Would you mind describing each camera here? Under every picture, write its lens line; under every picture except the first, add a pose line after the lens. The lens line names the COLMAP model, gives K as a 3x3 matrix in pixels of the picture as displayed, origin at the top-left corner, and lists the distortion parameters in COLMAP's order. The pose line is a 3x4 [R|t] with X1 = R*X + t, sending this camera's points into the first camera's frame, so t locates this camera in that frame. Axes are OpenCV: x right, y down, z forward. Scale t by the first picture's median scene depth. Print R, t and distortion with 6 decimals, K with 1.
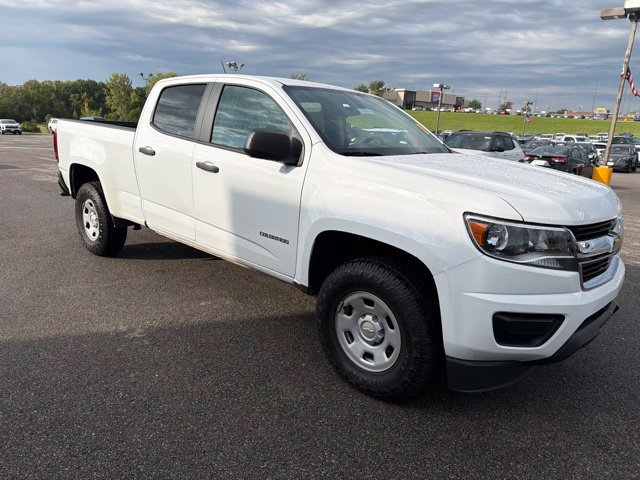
lens RADIAL K [[454.5, 0, 324.2], [0, 454.5, 238.2], [0, 0, 1]] dist [0.017585, -0.021717]
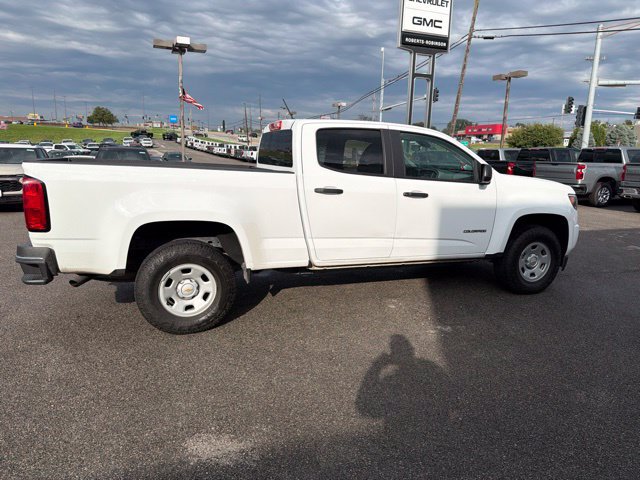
lens RADIAL K [[452.5, 0, 324.7], [0, 452.5, 239.0], [0, 0, 1]] dist [0.023153, -0.026282]
pose [[0.459275, -0.203895, 0.864577, -1.851412], [0.210917, 0.970497, 0.116833, -0.291069], [-0.862891, 0.128696, 0.488730, 0.732617]]
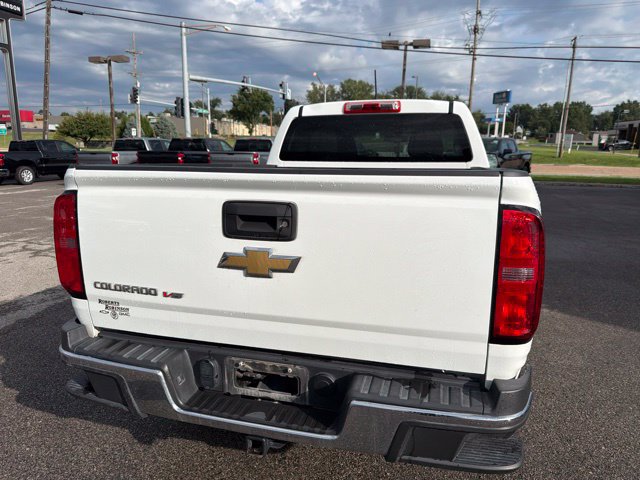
lens RADIAL K [[455.8, 0, 321.6], [0, 455.8, 240.3], [0, 0, 1]] dist [0.025464, -0.030430]
pose [[-0.435490, -0.226318, 0.871280, -1.476647], [0.186180, 0.924309, 0.333150, -0.642747], [-0.880730, 0.307299, -0.360391, 2.325632]]
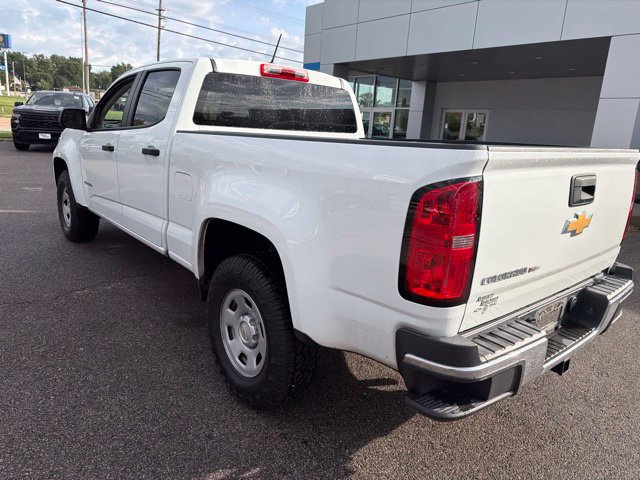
lens RADIAL K [[456.6, 0, 321.8], [0, 456.6, 240.5], [0, 0, 1]] dist [0.001942, -0.004732]
pose [[-0.983203, -0.142485, 0.114059, -0.681933], [-0.072274, 0.877796, 0.473552, -0.727128], [-0.167594, 0.457354, -0.873349, 2.880840]]
